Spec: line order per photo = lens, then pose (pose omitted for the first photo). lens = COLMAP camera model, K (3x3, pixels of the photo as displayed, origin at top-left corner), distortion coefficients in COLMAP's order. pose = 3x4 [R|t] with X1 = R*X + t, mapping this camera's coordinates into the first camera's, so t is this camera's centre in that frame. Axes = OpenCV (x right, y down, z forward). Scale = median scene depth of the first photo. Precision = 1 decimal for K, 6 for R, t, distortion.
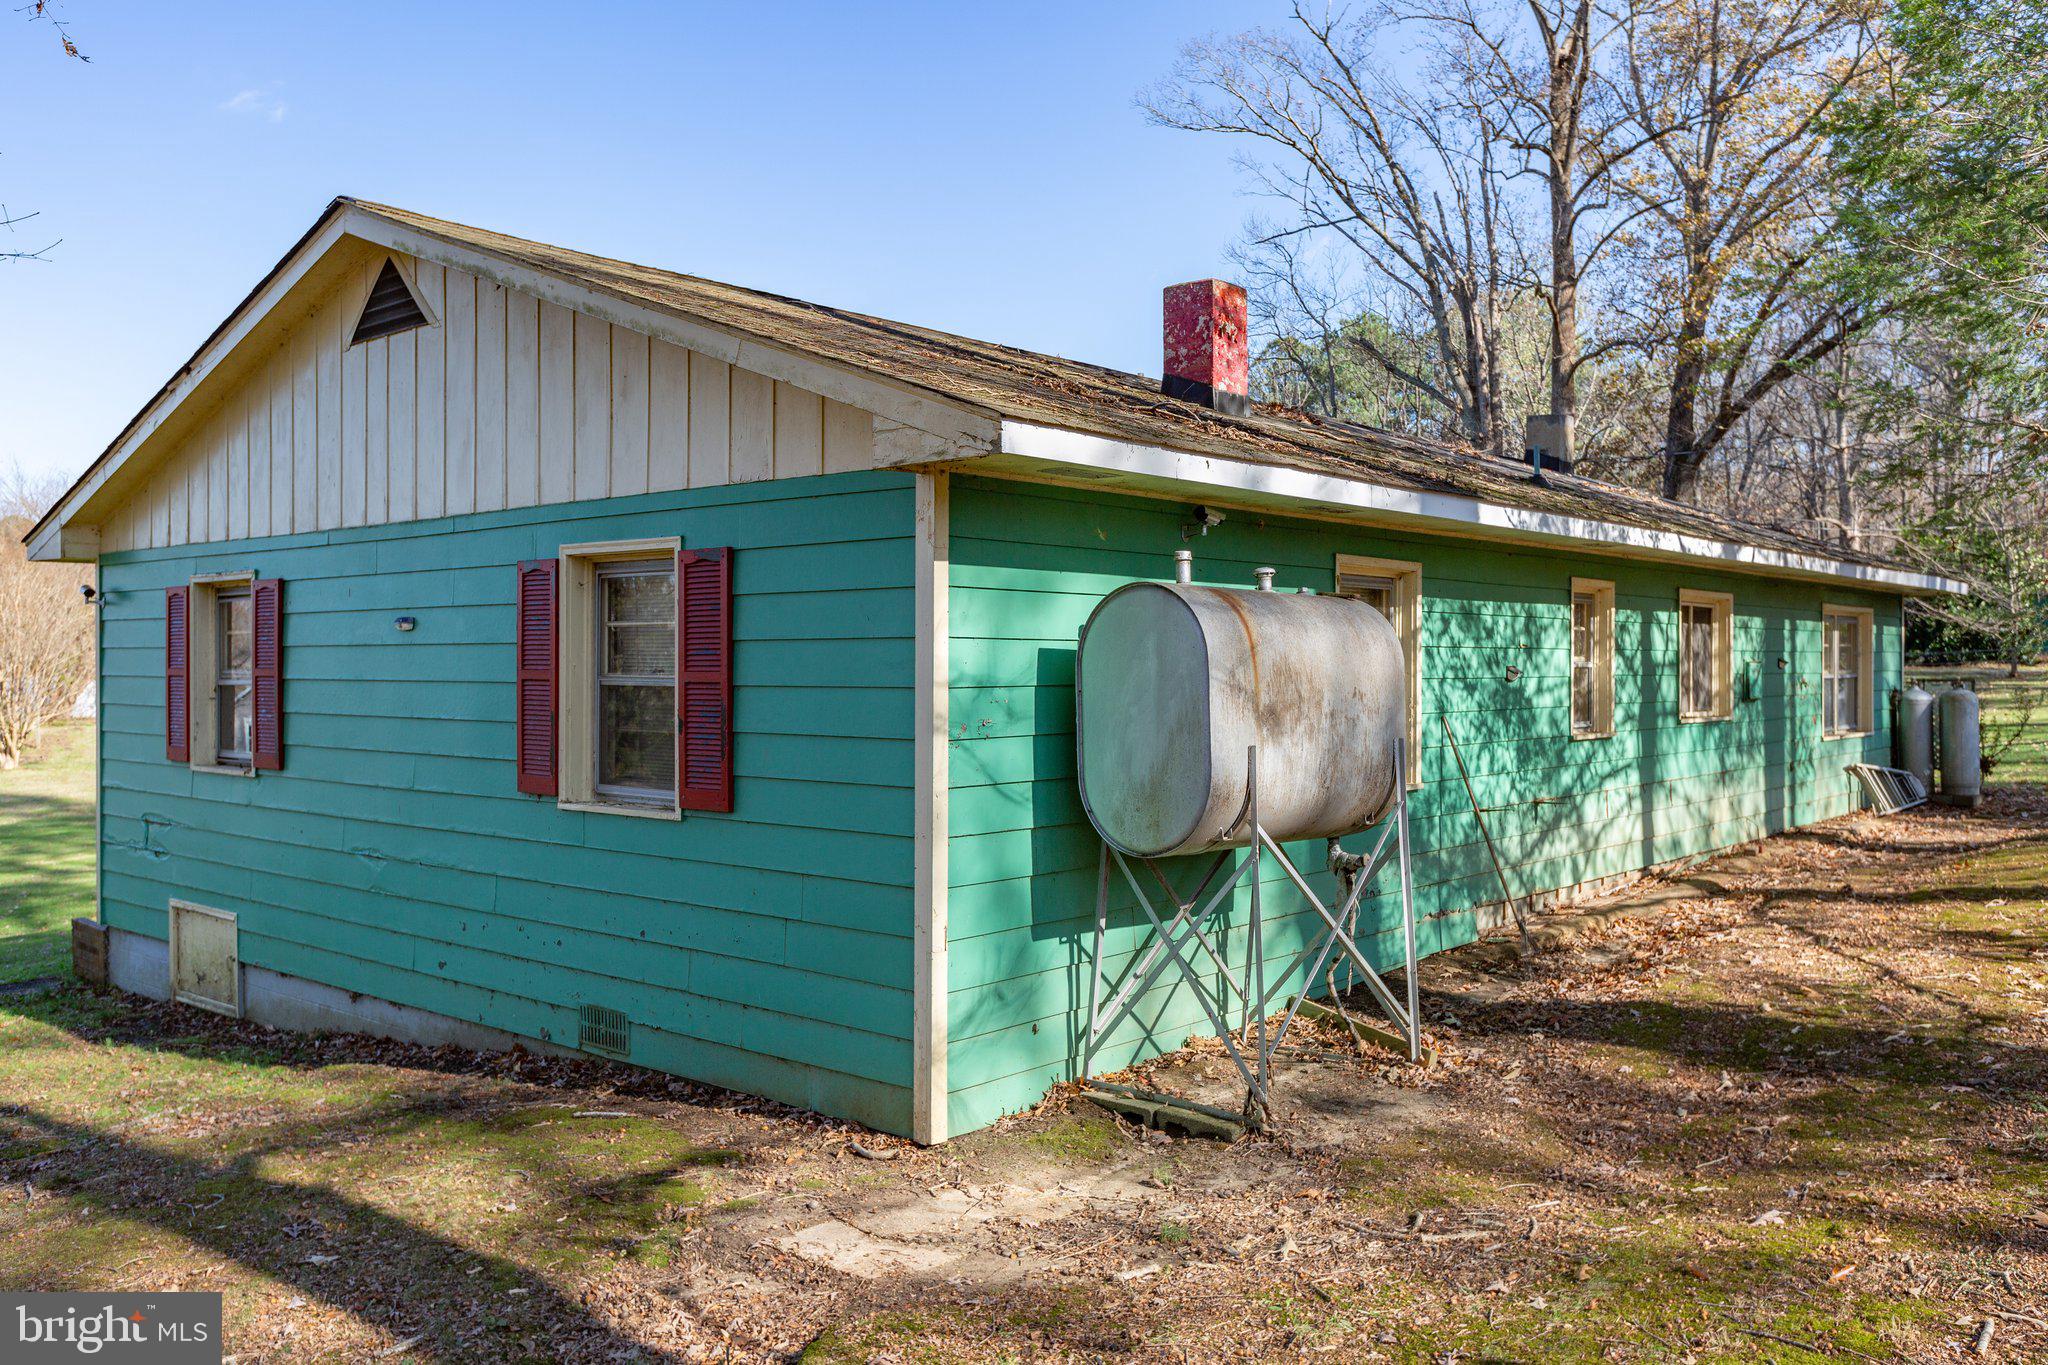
lens RADIAL K [[1669.7, 0, 1024.0], [0, 1669.7, 682.5], [0, 0, 1]] dist [-0.038306, -0.008973]
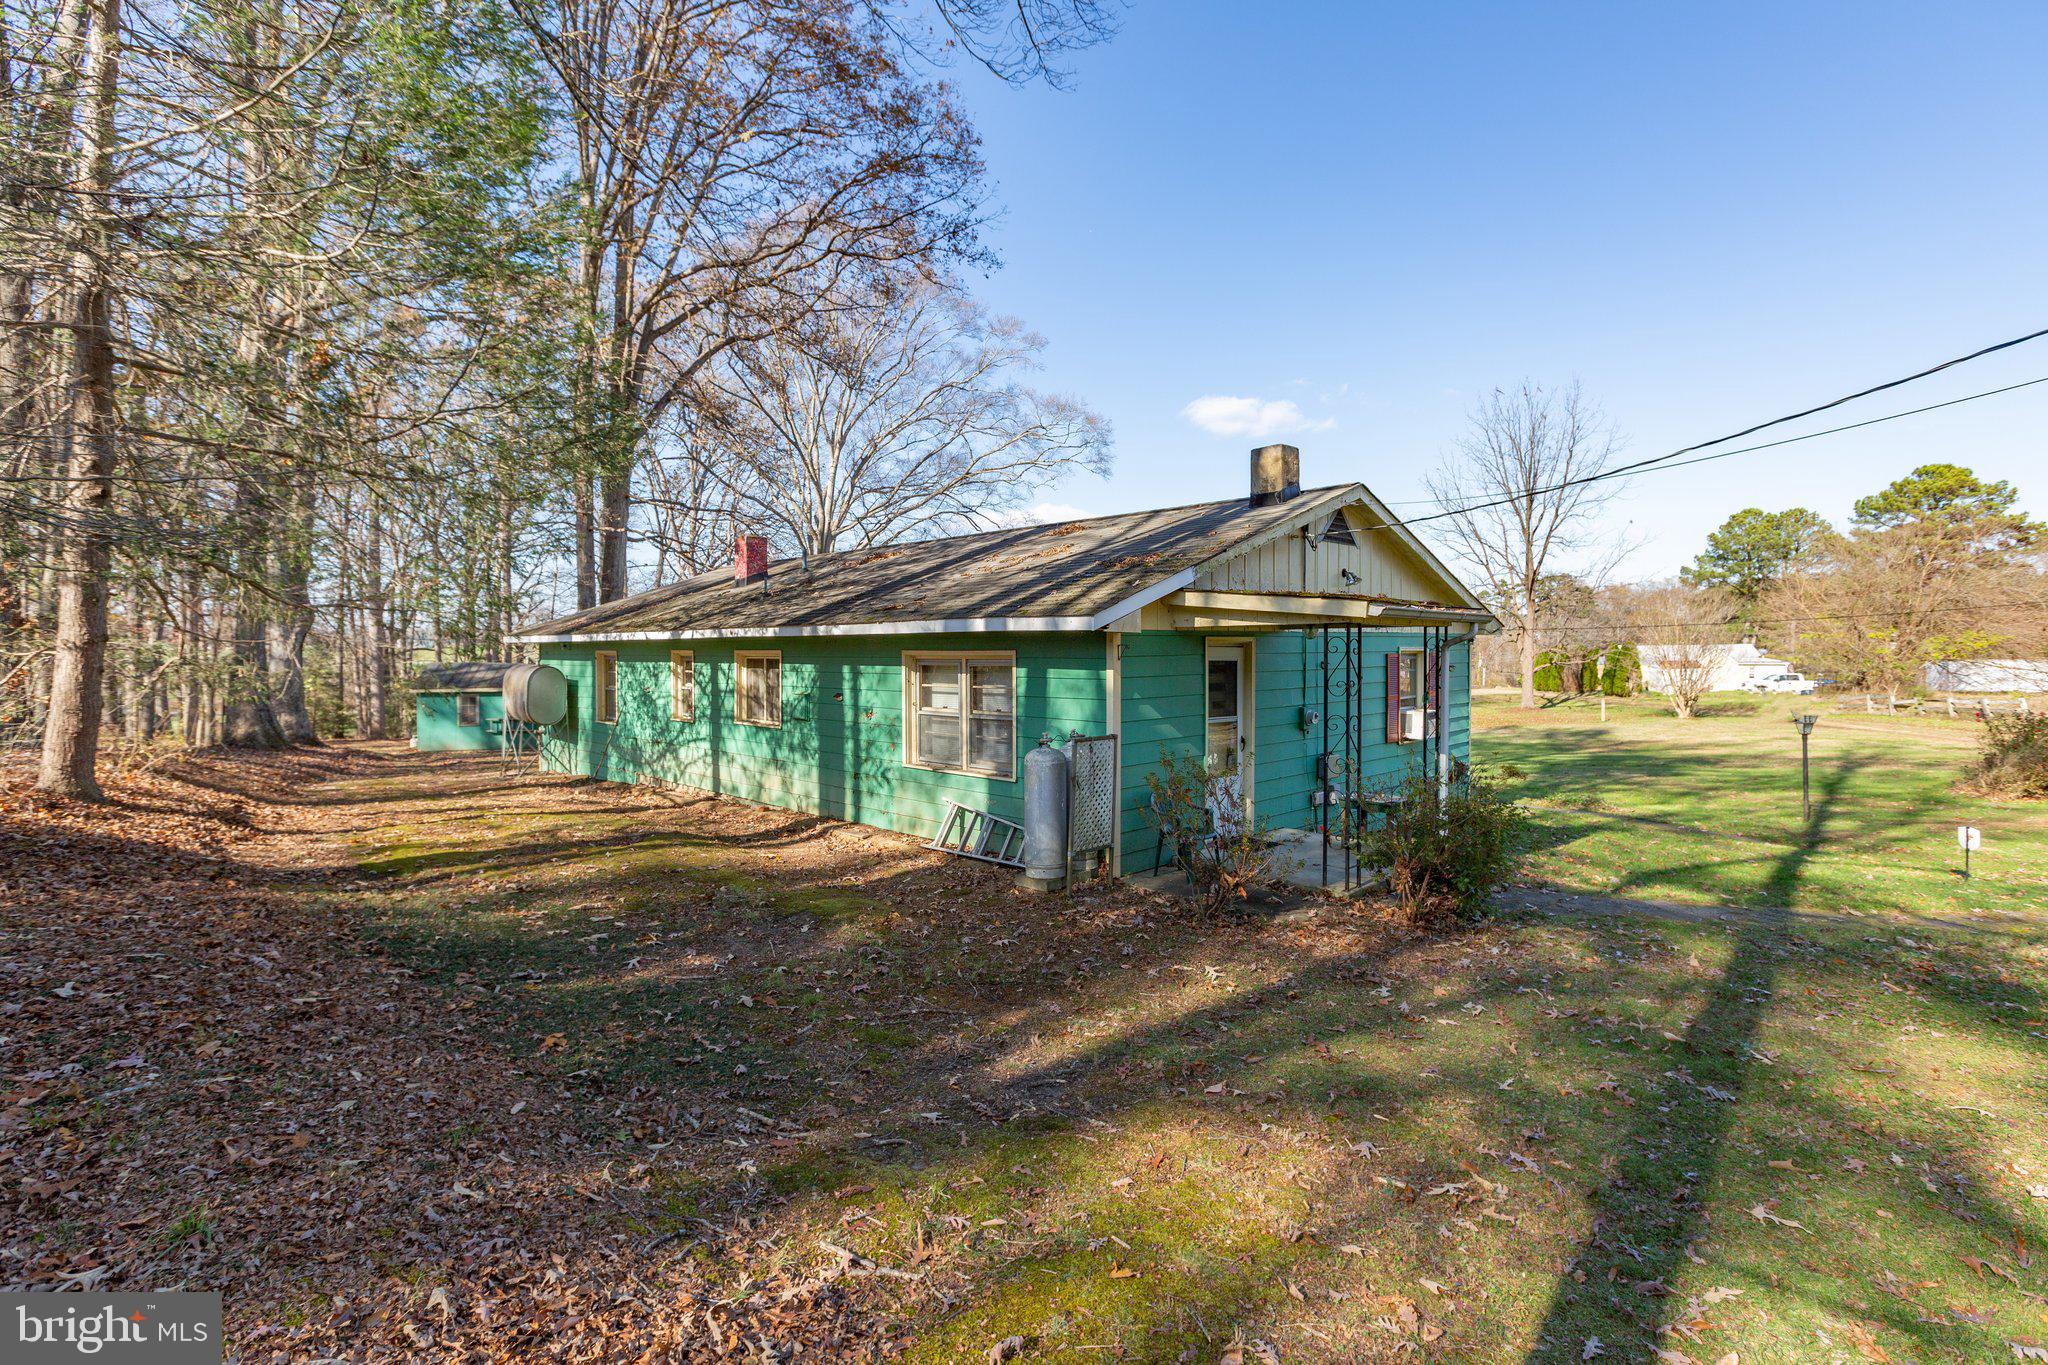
lens RADIAL K [[951.8, 0, 1051.8], [0, 951.8, 689.8], [0, 0, 1]] dist [-0.044763, 0.000217]
pose [[-0.055459, 0.039233, -0.997690, 2.025359], [-0.008598, 0.999172, 0.039770, -0.082399], [0.998424, 0.010783, -0.055076, 2.005856]]
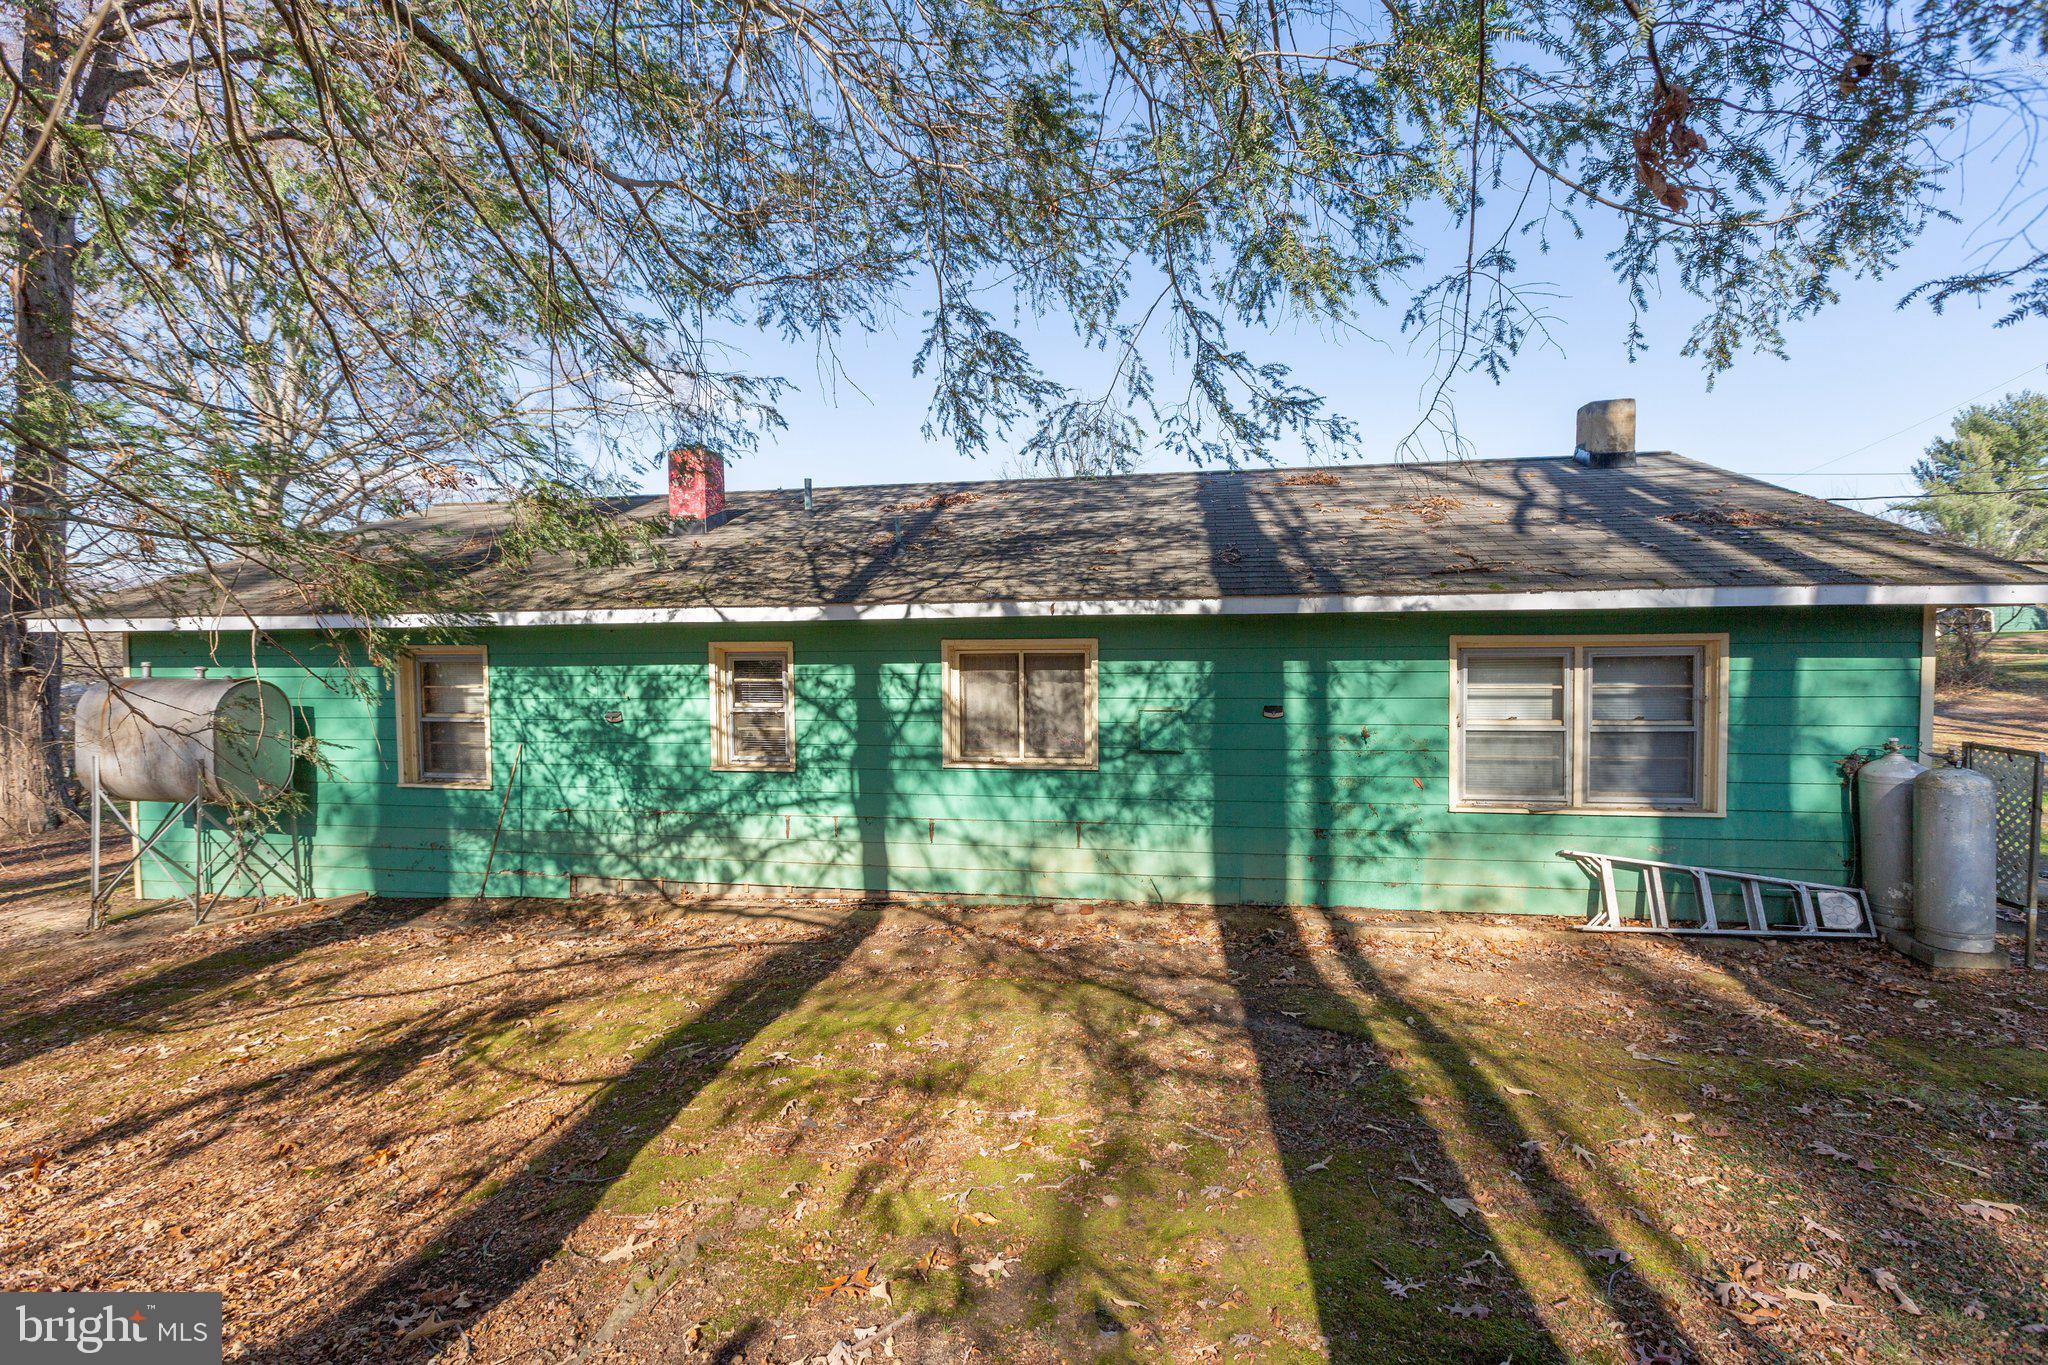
lens RADIAL K [[907.4, 0, 1024.0], [0, 907.4, 682.5], [0, 0, 1]] dist [-0.000092, 0.000095]
pose [[0.509478, 0.036738, -0.859699, 1.308935], [0.004643, 0.998956, 0.045441, -0.080068], [0.860471, -0.027143, 0.508776, 1.067858]]
